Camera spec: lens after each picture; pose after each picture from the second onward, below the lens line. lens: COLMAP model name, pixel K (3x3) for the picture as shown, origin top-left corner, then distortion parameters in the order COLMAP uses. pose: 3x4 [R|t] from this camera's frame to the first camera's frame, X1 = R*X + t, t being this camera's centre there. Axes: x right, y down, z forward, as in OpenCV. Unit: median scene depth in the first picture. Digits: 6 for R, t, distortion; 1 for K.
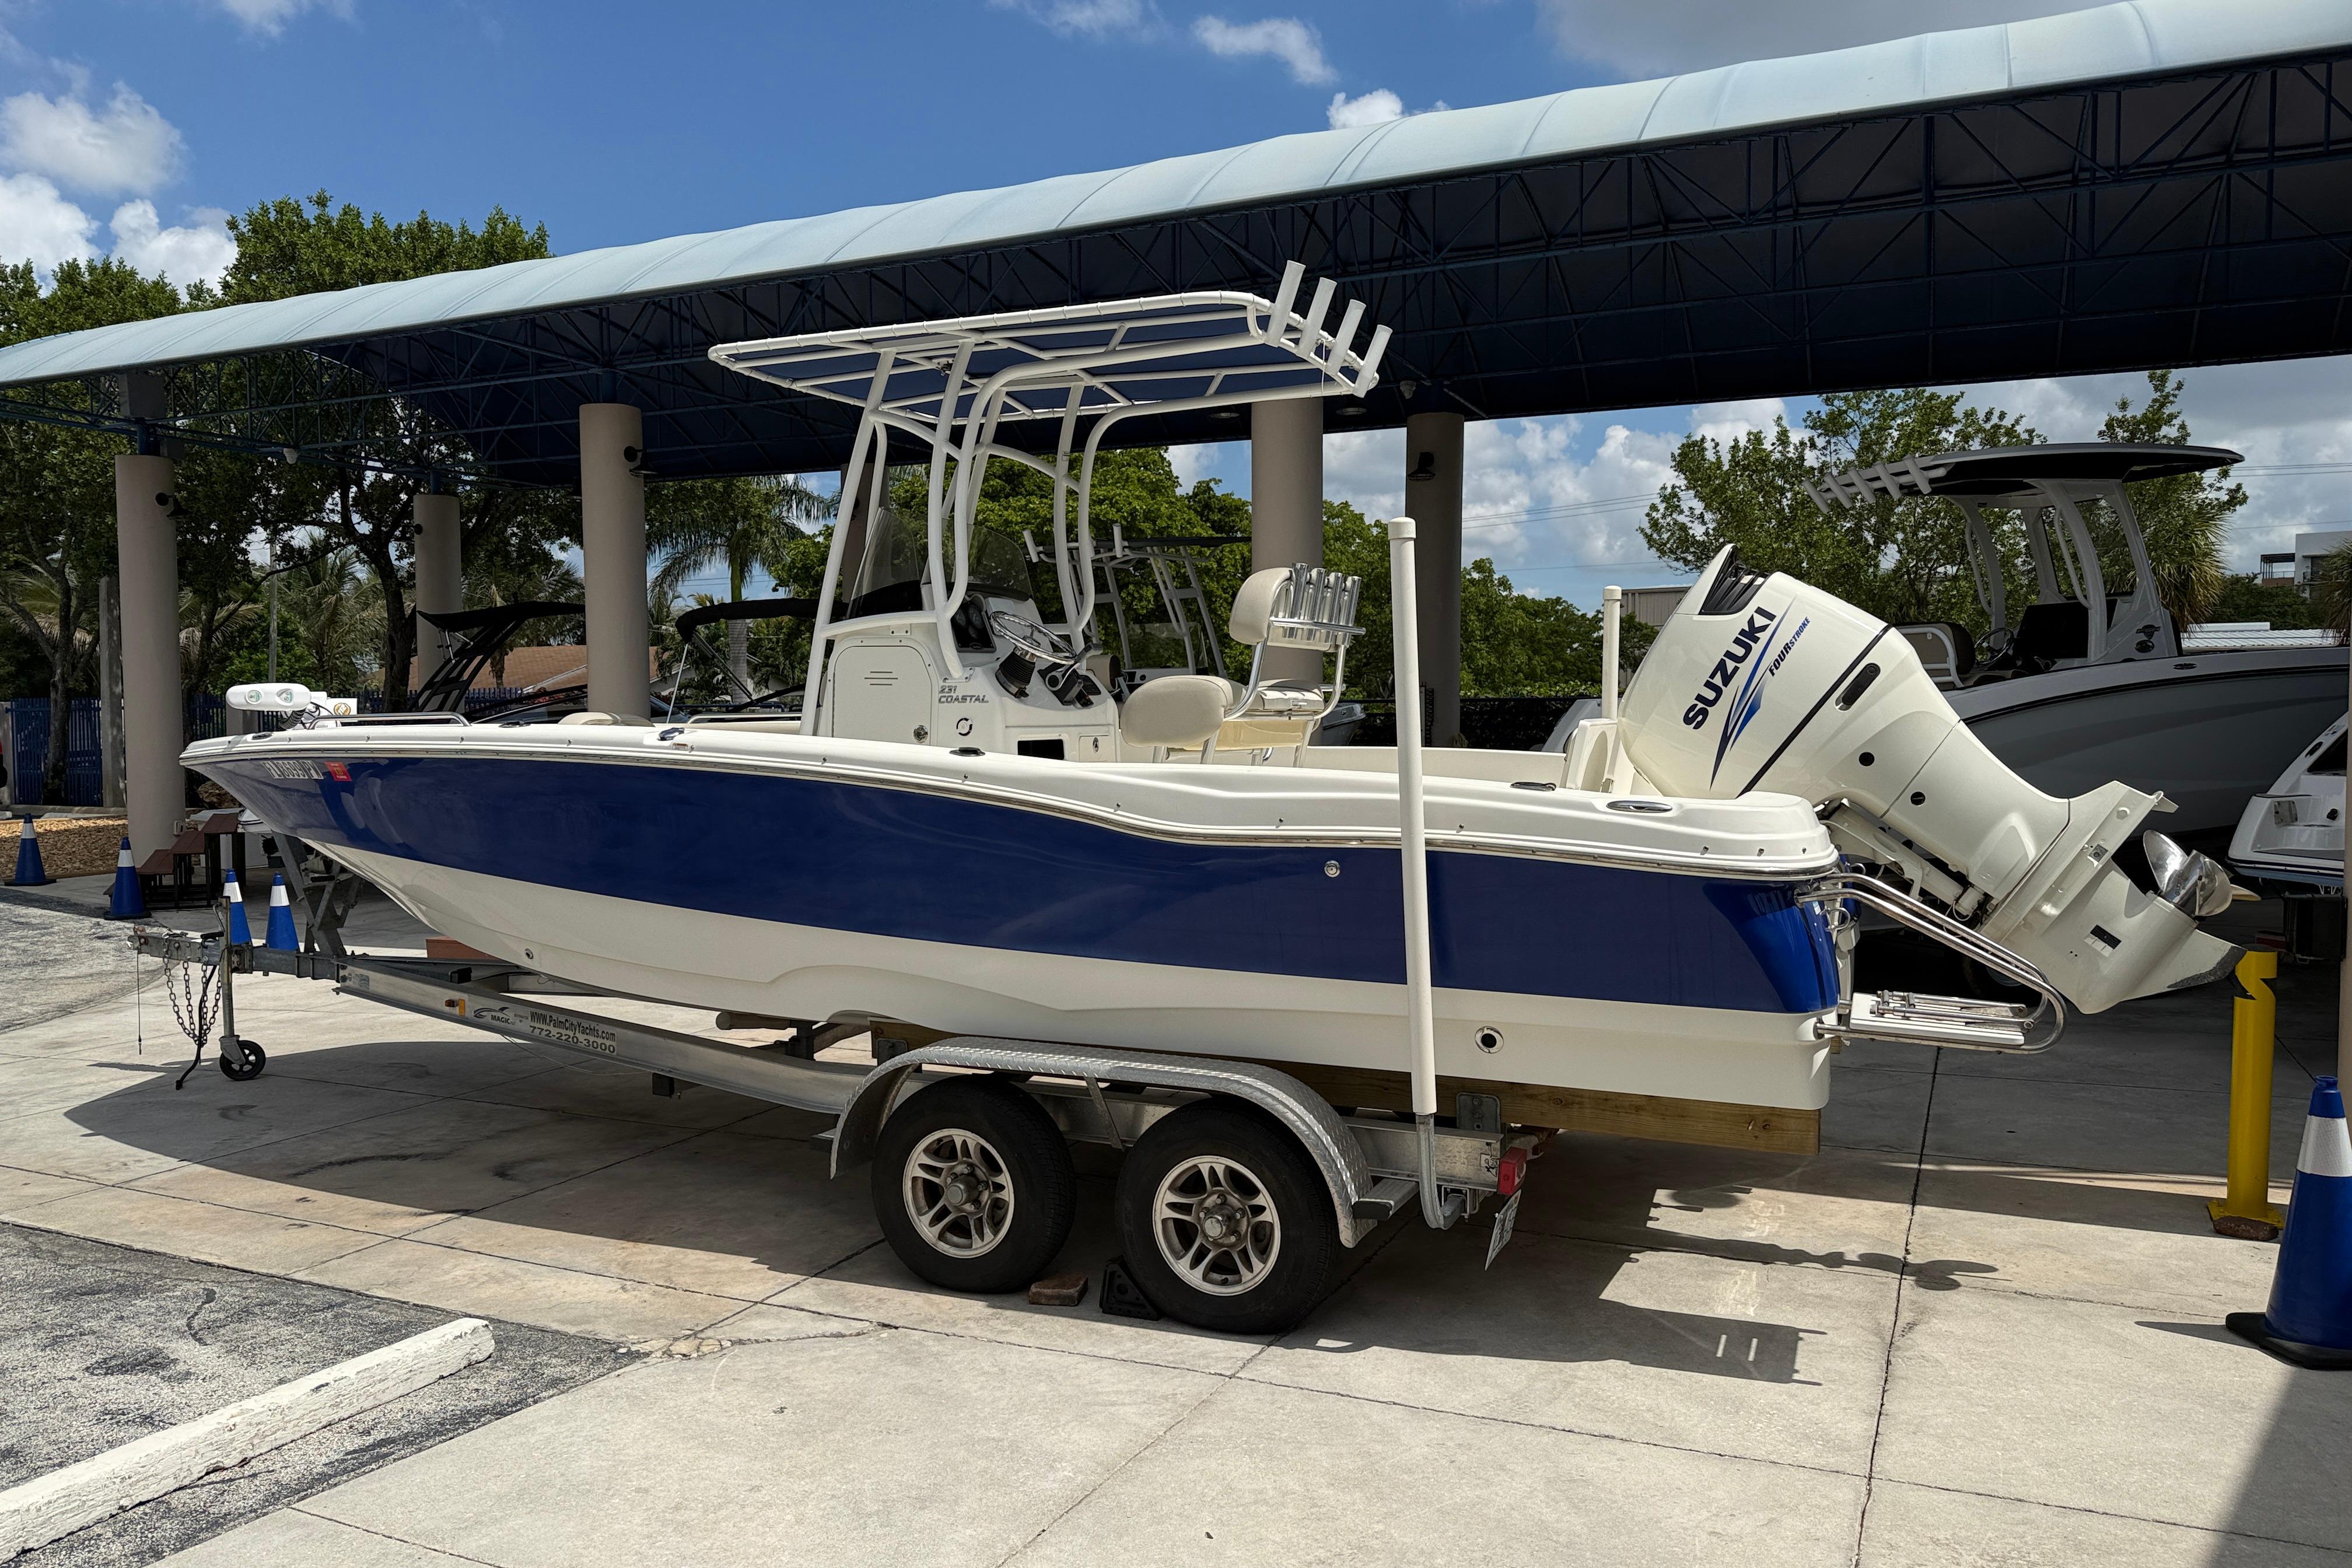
lens RADIAL K [[1661.8, 0, 1193.2], [0, 1661.8, 795.4], [0, 0, 1]] dist [0.058230, -0.071024]
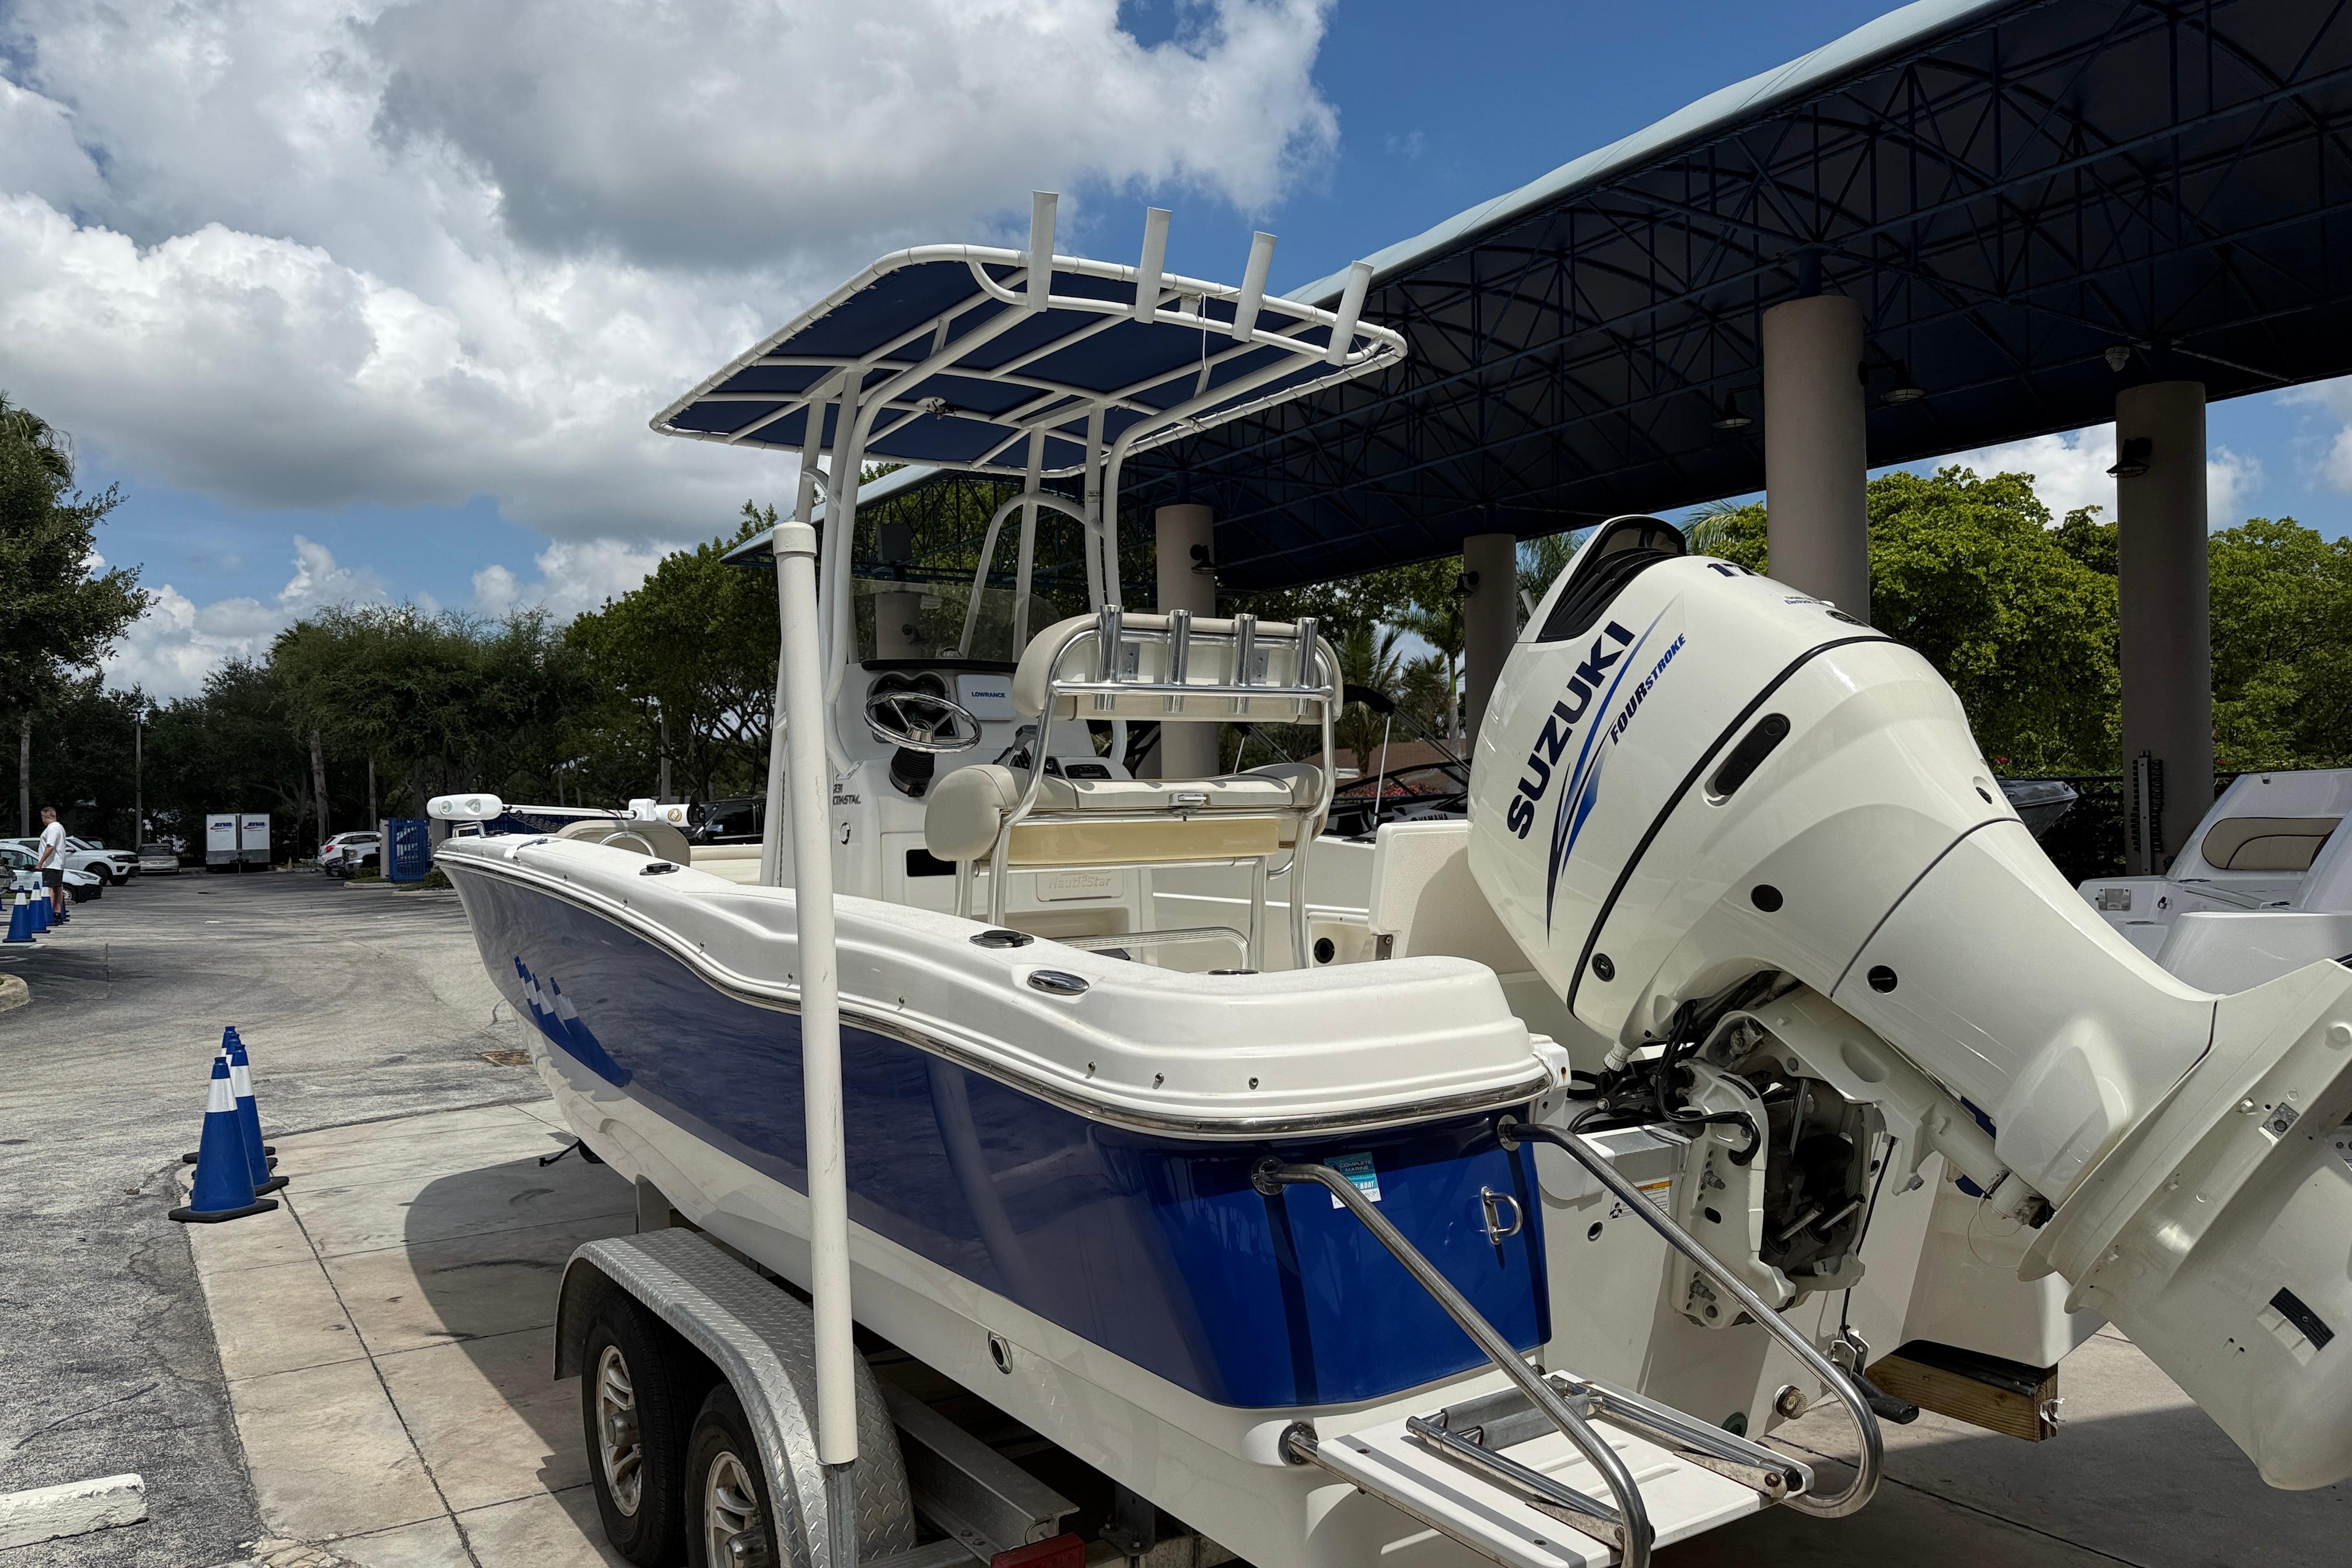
lens RADIAL K [[1685.5, 0, 1173.3], [0, 1685.5, 747.5], [0, 0, 1]] dist [0.008385, -0.003973]
pose [[0.837339, -0.032019, -0.545745, 0.520921], [-0.011533, 0.997026, -0.076192, -0.025354], [0.546562, 0.070093, 0.834480, 0.445942]]
